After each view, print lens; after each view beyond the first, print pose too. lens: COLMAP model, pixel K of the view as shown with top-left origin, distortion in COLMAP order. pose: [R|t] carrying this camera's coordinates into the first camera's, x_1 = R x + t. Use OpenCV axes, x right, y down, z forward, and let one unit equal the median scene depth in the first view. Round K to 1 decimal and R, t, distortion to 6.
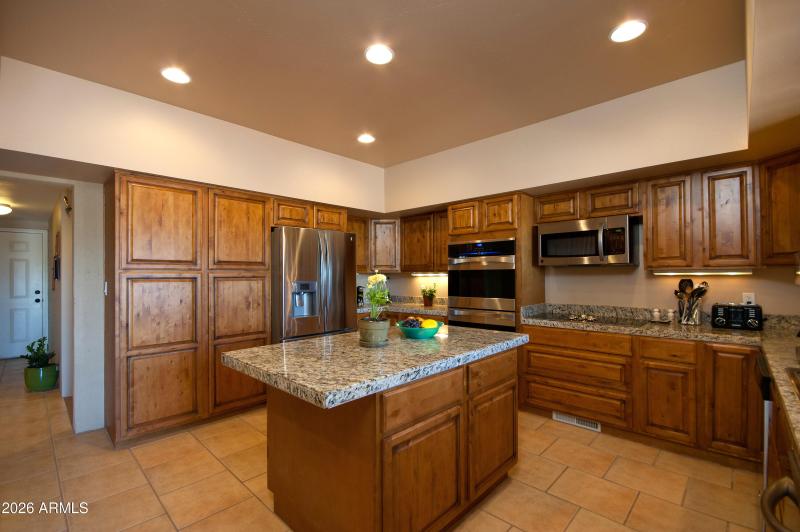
lens RADIAL K [[347.4, 0, 400.0], [0, 347.4, 266.0], [0, 0, 1]] dist [0.000154, 0.000043]
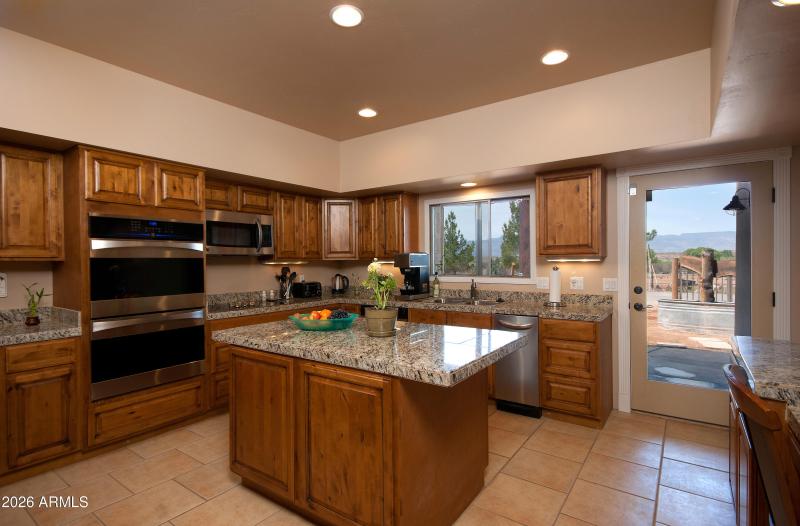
lens RADIAL K [[406.8, 0, 400.0], [0, 406.8, 263.0], [0, 0, 1]] dist [0.000694, 0.000029]
pose [[-0.141467, -0.000935, 0.989943, -0.825030], [-0.017490, 0.999846, -0.001555, 0.015736], [-0.989788, -0.017535, -0.141461, 0.736316]]
